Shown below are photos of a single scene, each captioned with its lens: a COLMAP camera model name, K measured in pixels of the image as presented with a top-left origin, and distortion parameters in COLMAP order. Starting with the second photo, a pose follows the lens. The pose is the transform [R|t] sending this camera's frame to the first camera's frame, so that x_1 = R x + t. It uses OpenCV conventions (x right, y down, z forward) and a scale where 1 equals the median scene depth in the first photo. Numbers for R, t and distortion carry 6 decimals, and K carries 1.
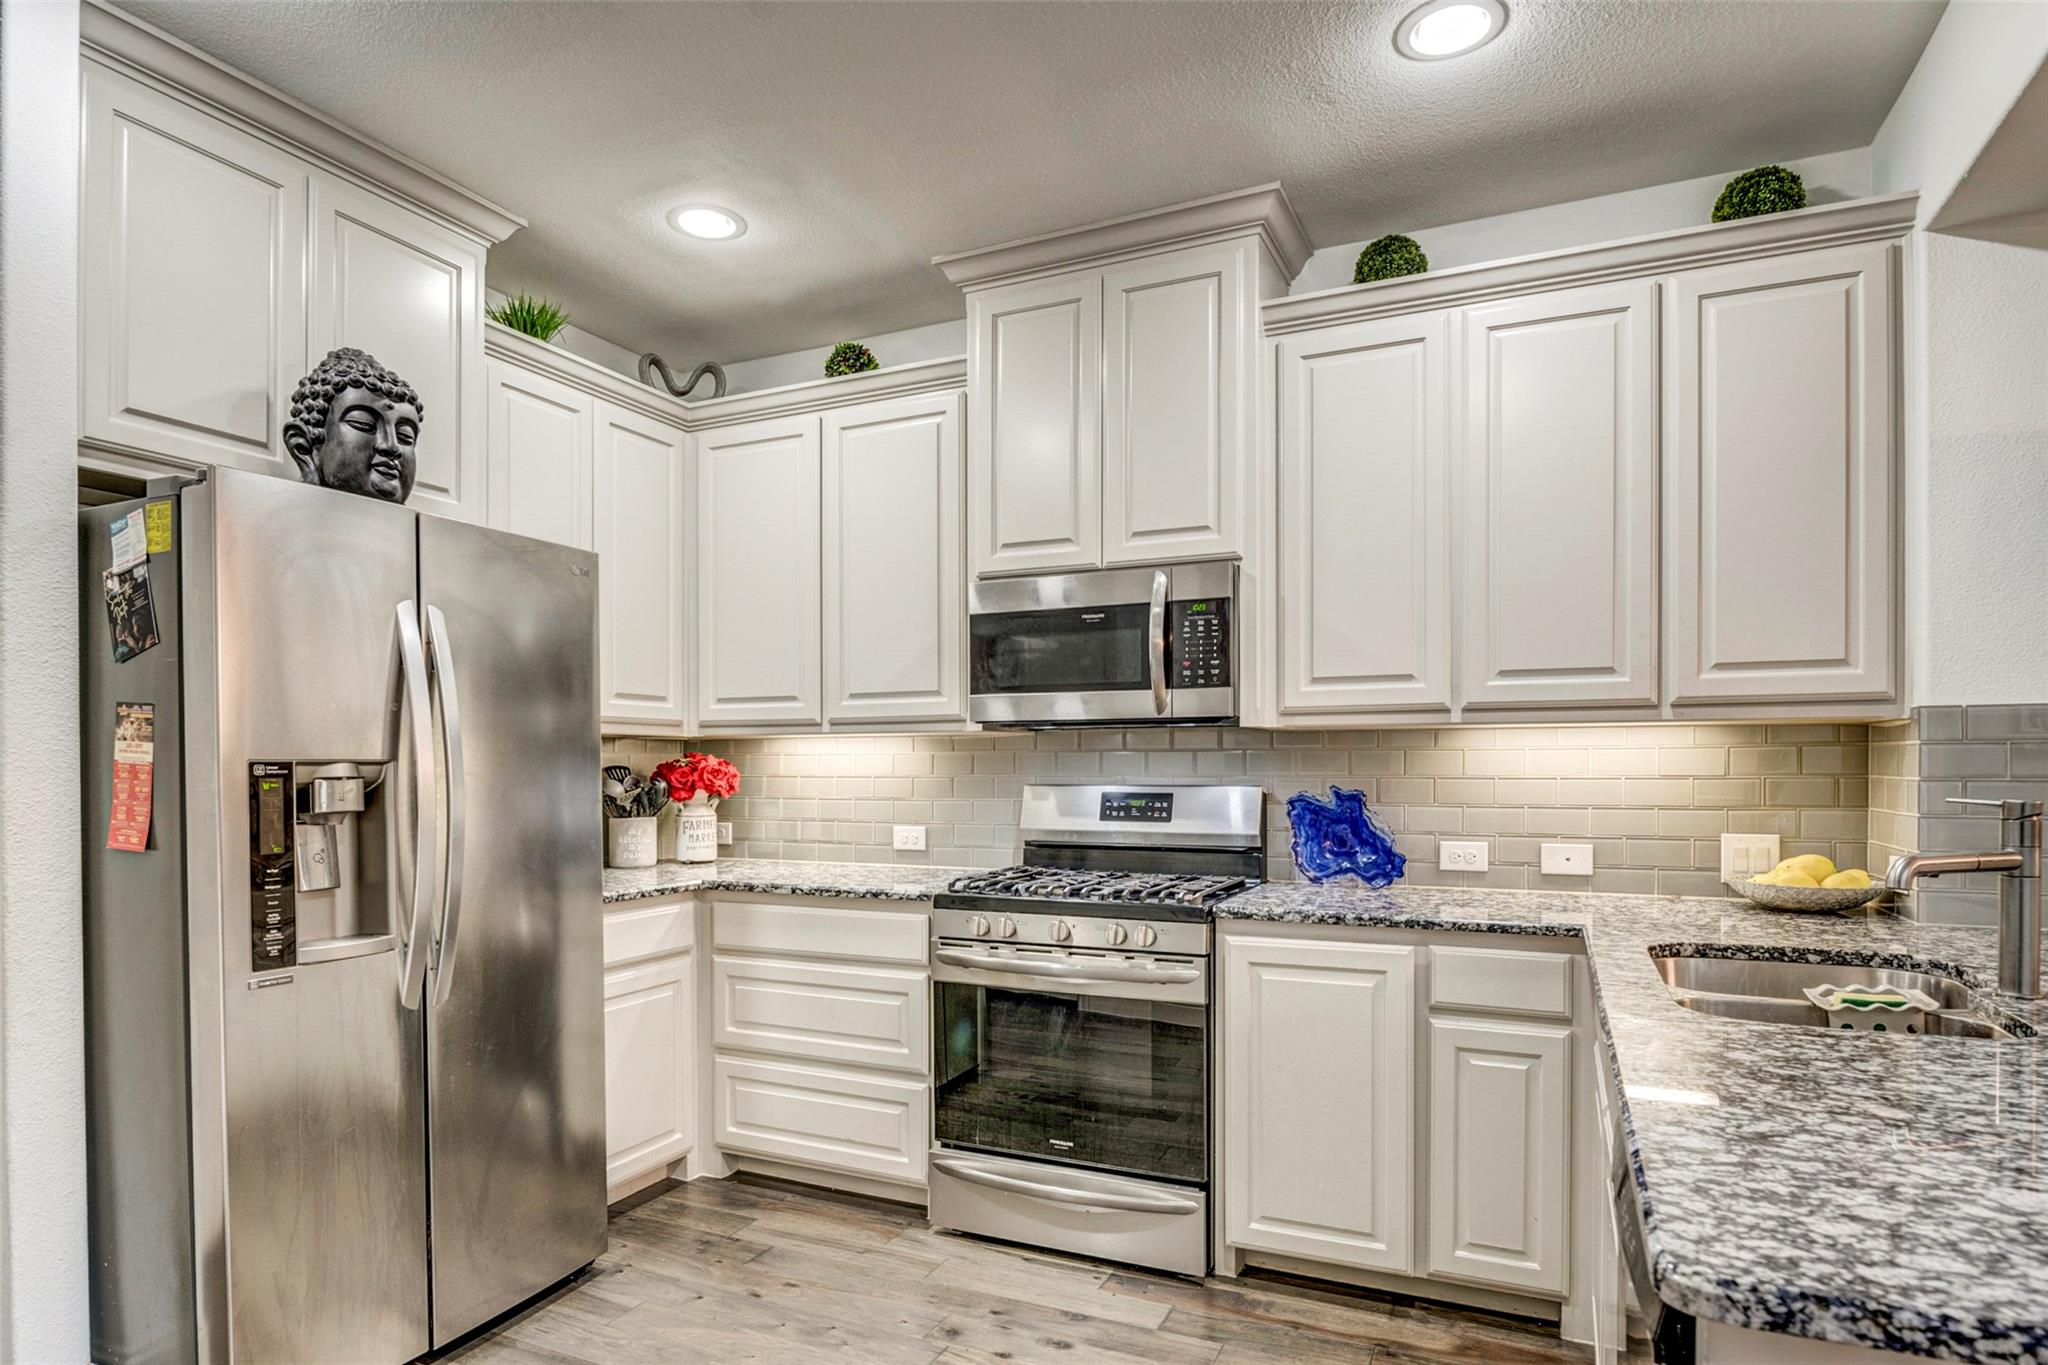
lens RADIAL K [[1125.6, 0, 995.4], [0, 1125.6, 786.7], [0, 0, 1]] dist [-0.010622, -0.004522]
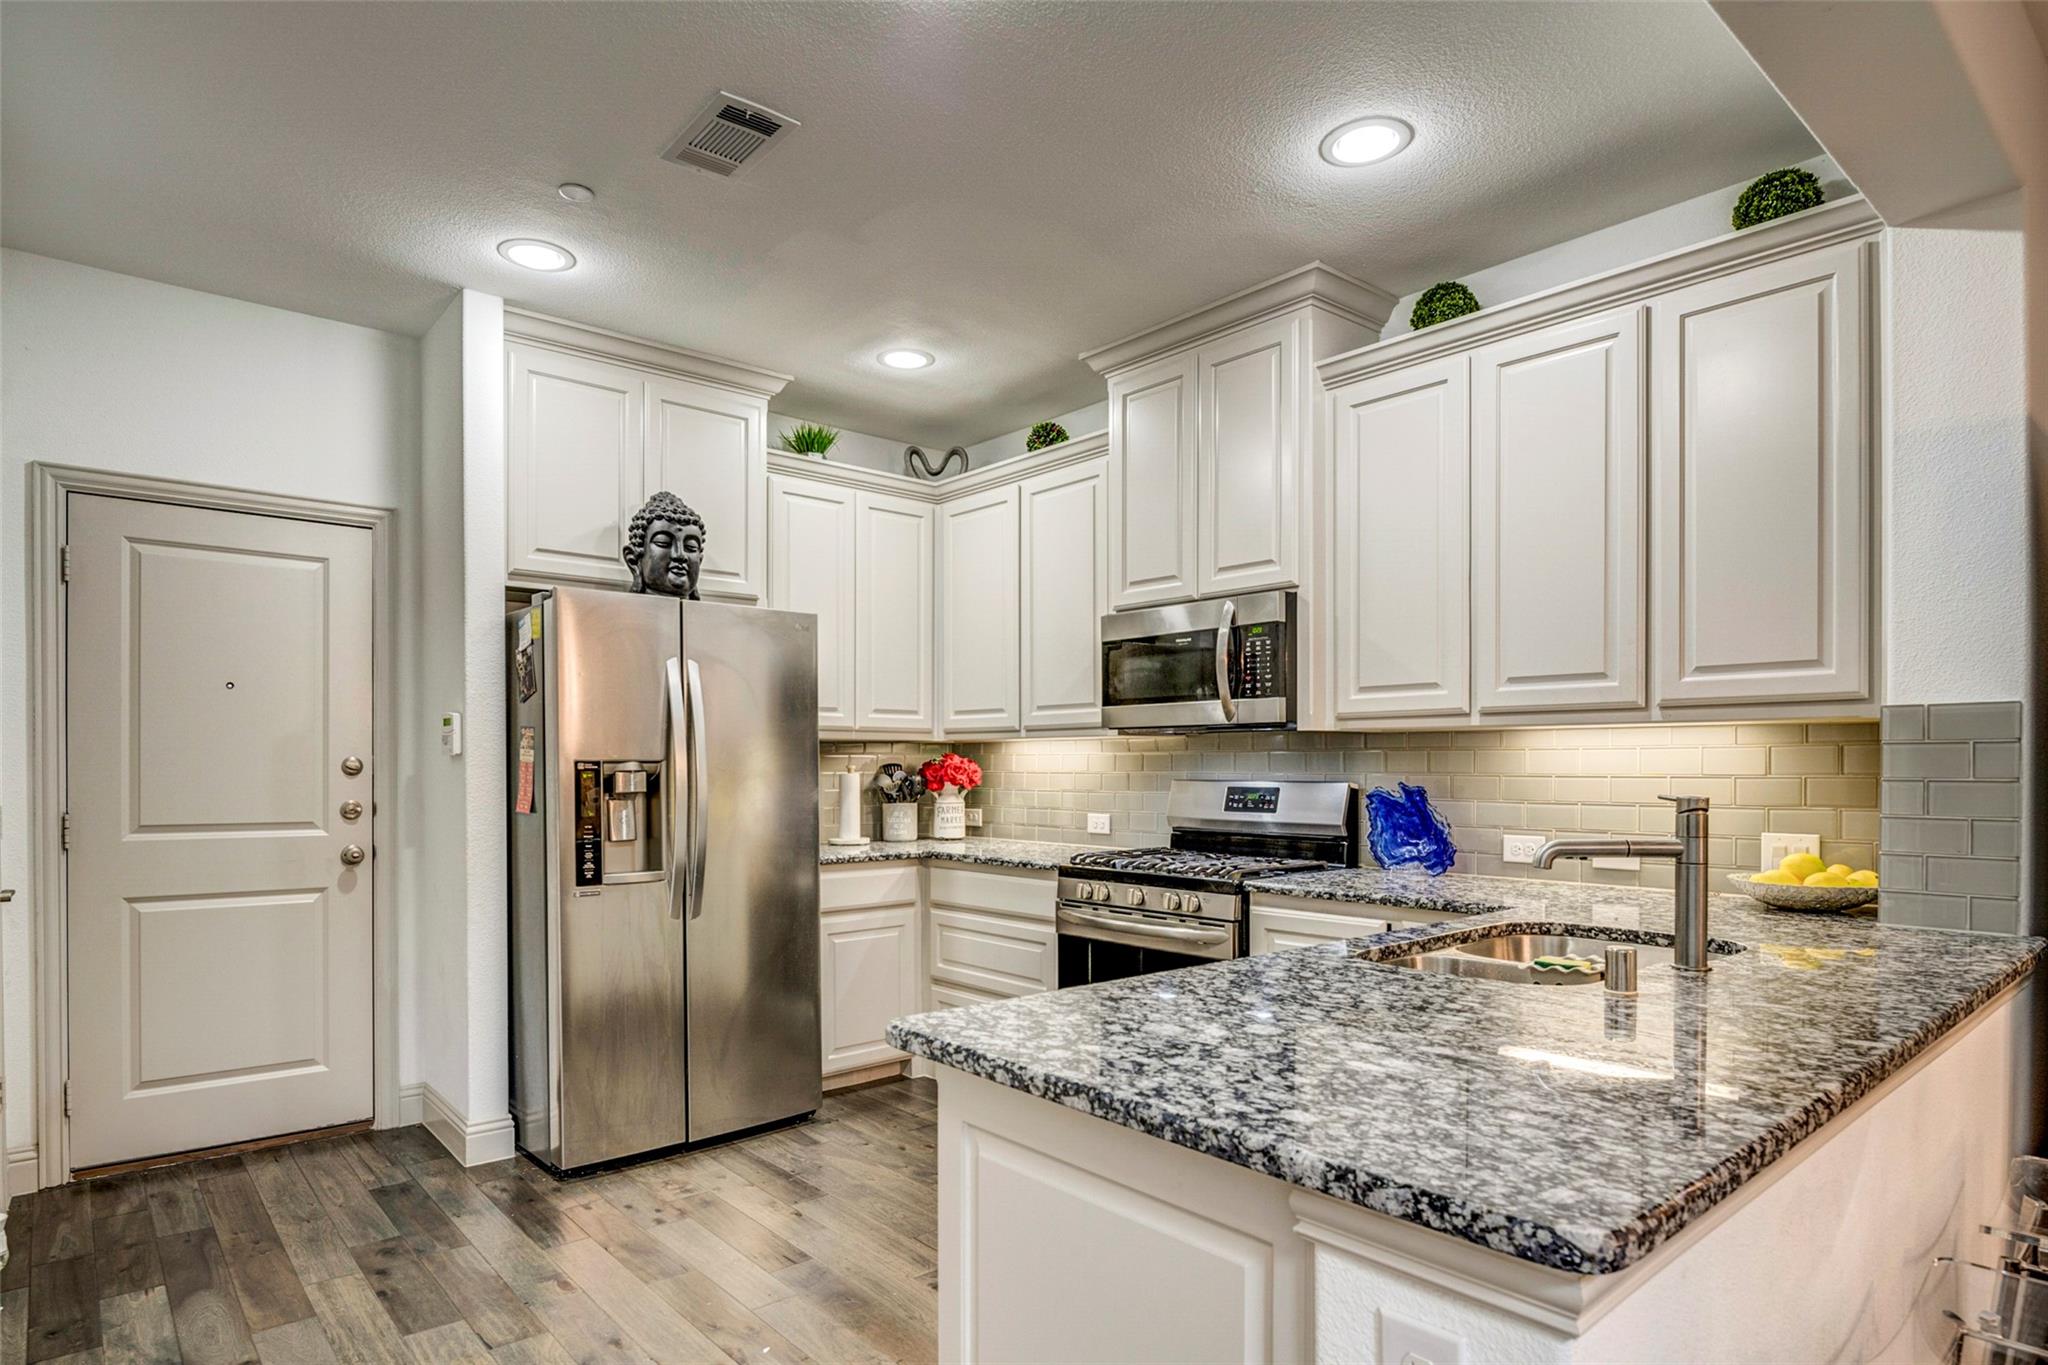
lens RADIAL K [[1125.6, 0, 994.5], [0, 1125.6, 790.5], [0, 0, 1]] dist [-0.010622, -0.004522]
pose [[0.910053, 0.011044, -0.414345, 0.421710], [-0.008527, 0.999932, 0.007925, 0.001905], [0.414404, -0.003679, 0.910086, -0.190952]]
